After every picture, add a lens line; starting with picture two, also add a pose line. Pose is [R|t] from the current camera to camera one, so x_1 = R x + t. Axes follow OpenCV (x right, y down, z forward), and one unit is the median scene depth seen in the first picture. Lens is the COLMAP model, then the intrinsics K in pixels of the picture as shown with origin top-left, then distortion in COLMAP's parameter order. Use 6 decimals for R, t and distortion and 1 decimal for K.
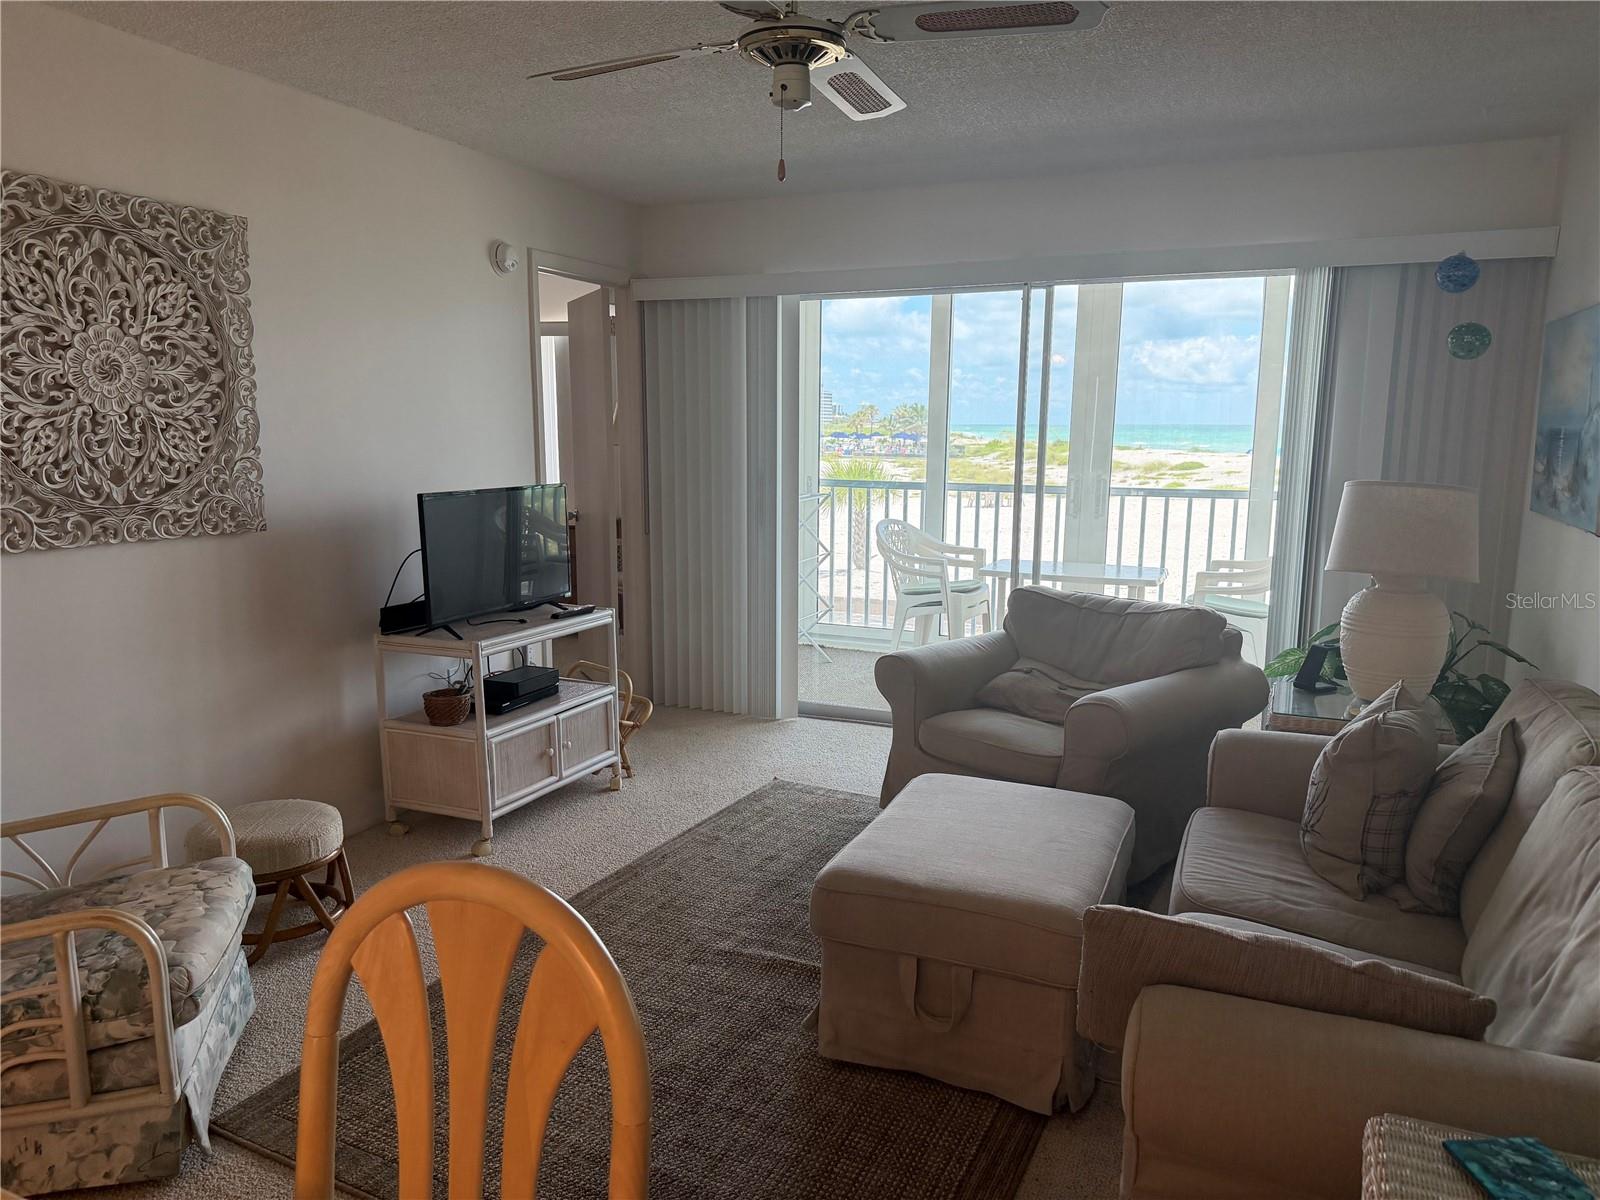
lens RADIAL K [[1120.9, 0, 801.3], [0, 1120.9, 601.1], [0, 0, 1]] dist [0.072156, -0.072816]
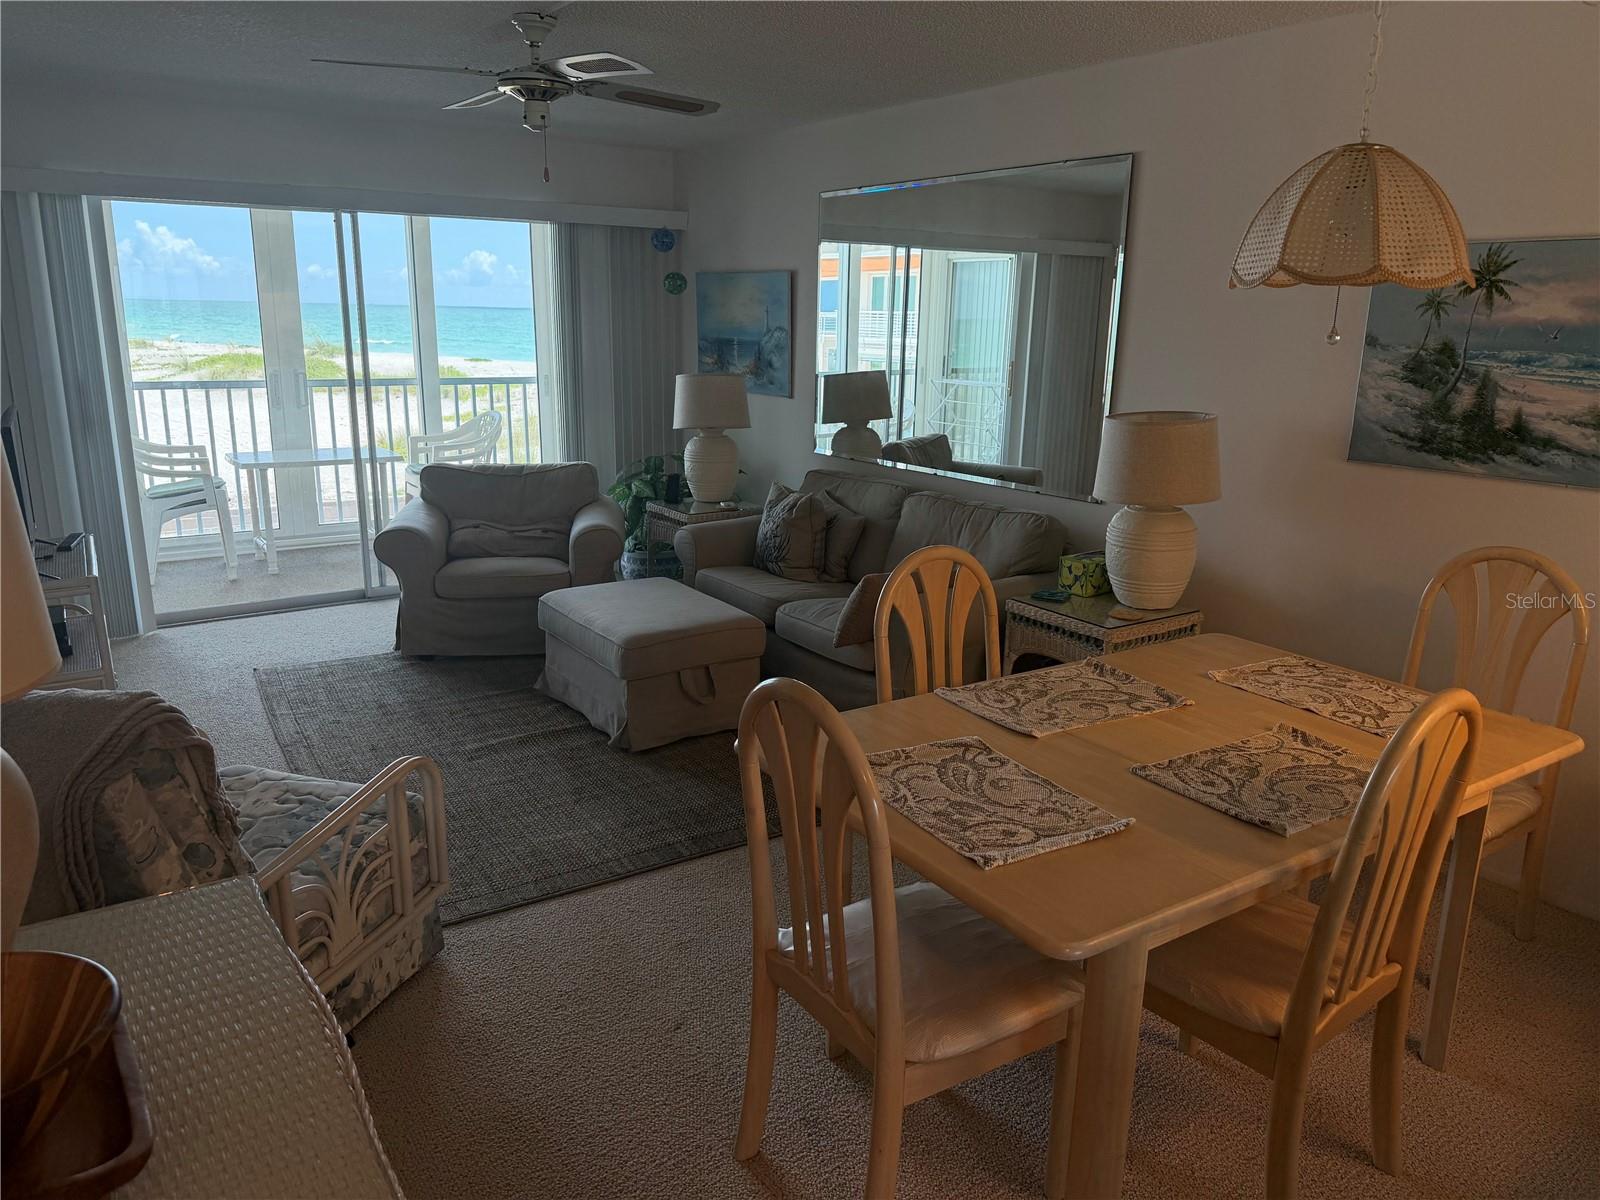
lens RADIAL K [[1120.9, 0, 794.5], [0, 1120.9, 590.5], [0, 0, 1]] dist [0.072156, -0.072816]
pose [[0.530834, -0.203128, 0.822773, -0.742454], [0.121105, 0.979068, 0.163581, -0.037262], [-0.838779, 0.012807, 0.544322, -0.034767]]
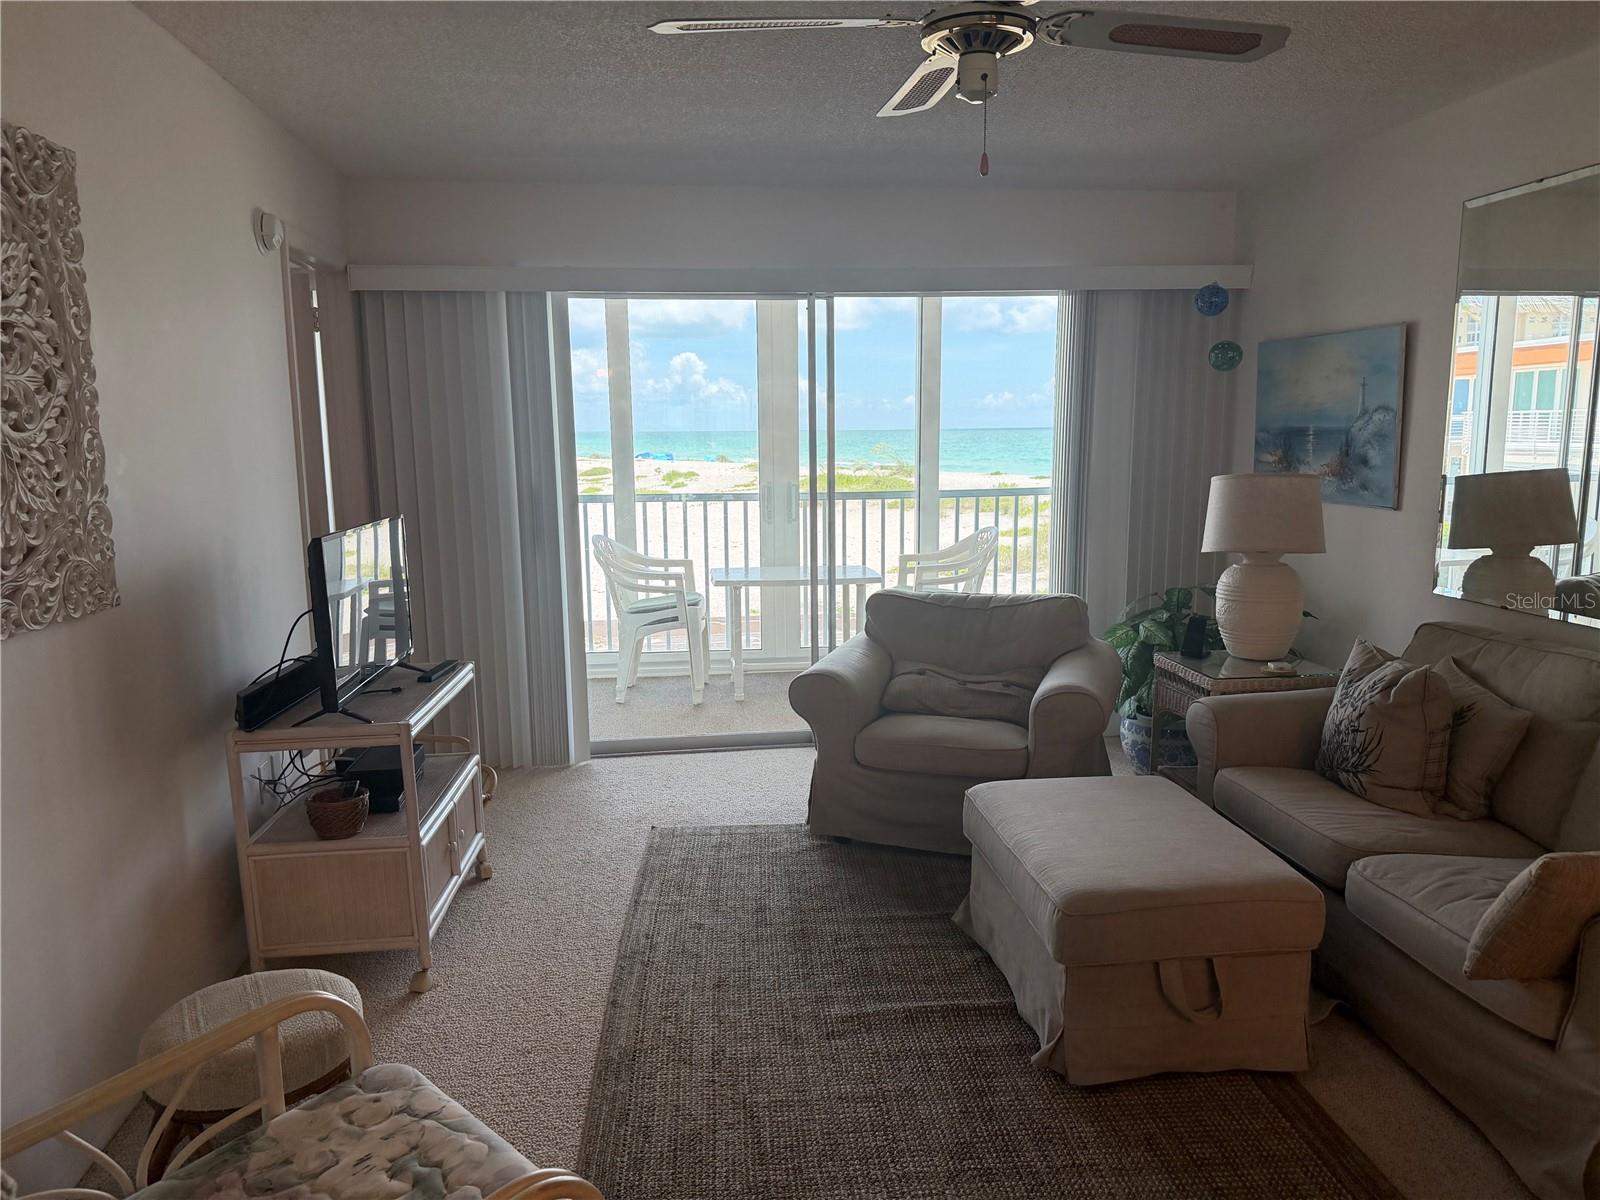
lens RADIAL K [[1120.9, 0, 801.4], [0, 1120.9, 604.3], [0, 0, 1]] dist [0.072156, -0.072816]
pose [[0.864321, -0.094983, 0.493889, -0.413640], [0.096973, 0.995051, 0.021658, -0.034130], [-0.493503, 0.029174, 0.869255, 0.173394]]
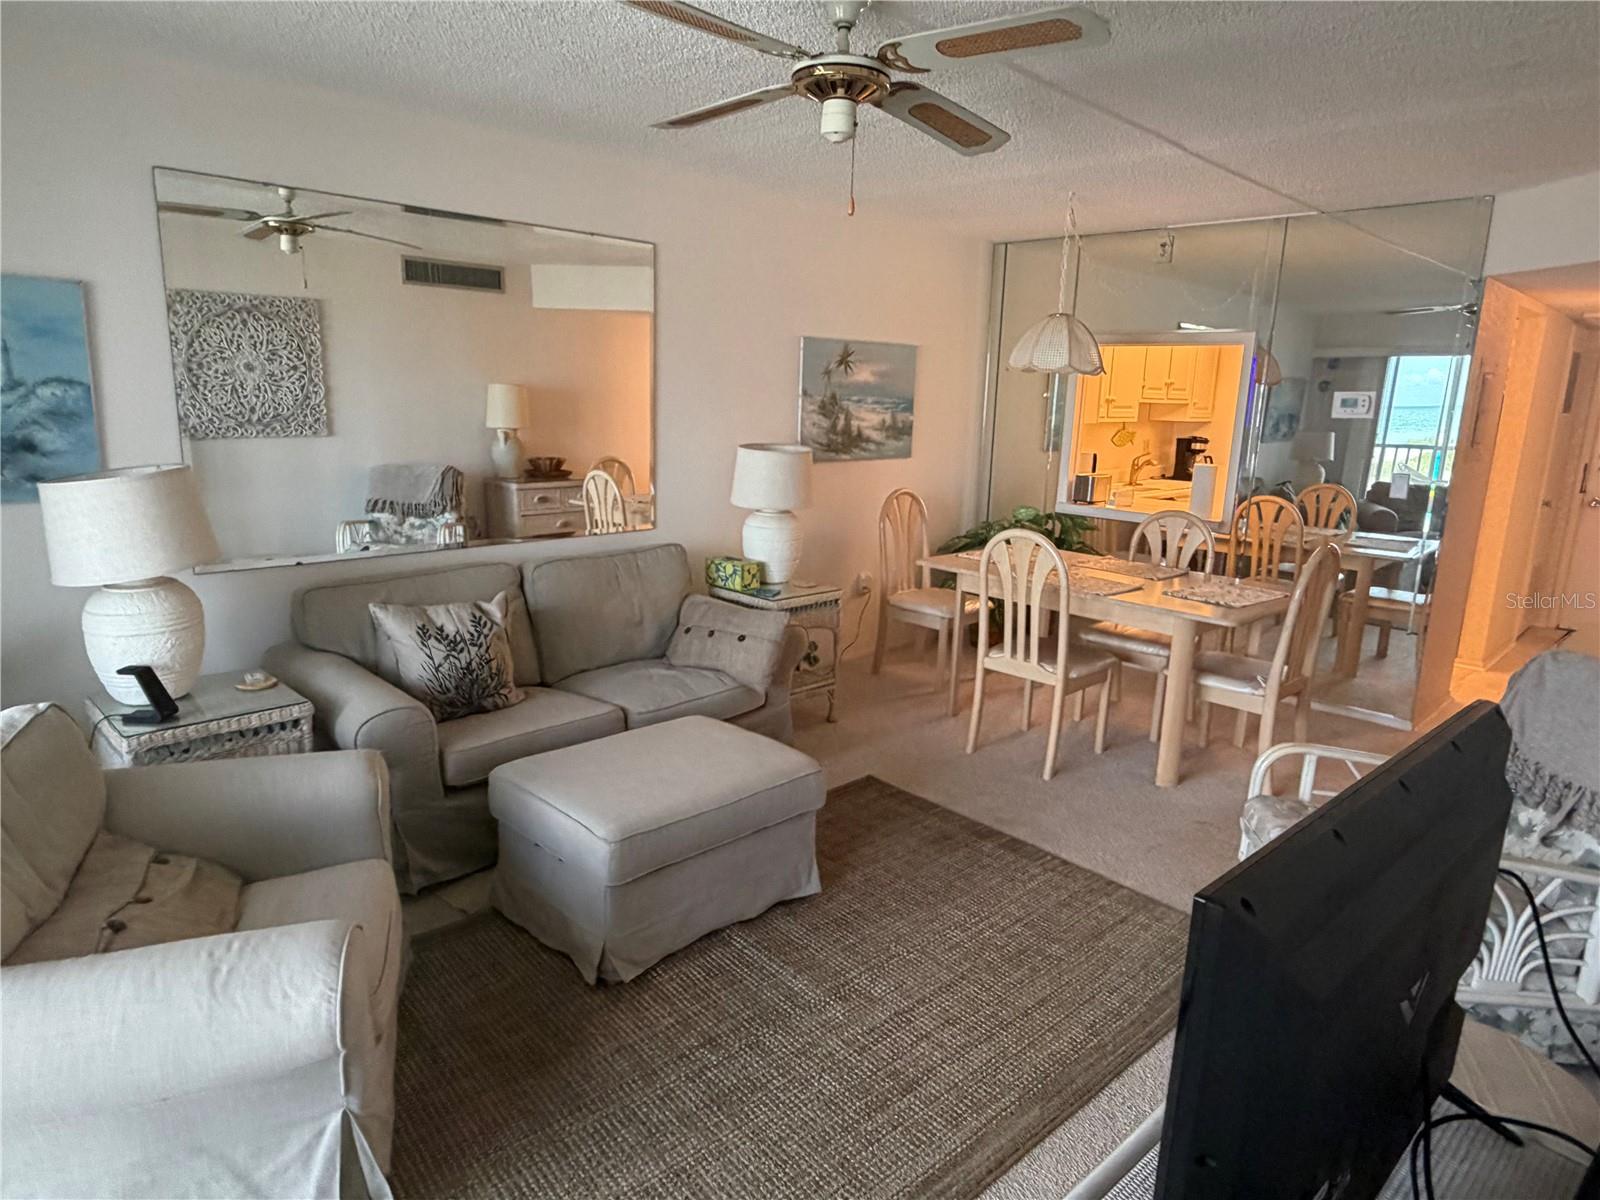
lens RADIAL K [[970.5, 0, 795.1], [0, 970.5, 592.9], [0, 0, 1]] dist [0.003951, 0.000769]
pose [[-0.927726, -0.115890, 0.354816, -0.229263], [0.018498, 0.935137, 0.353802, -0.233723], [-0.372804, 0.334795, -0.865407, 1.264695]]
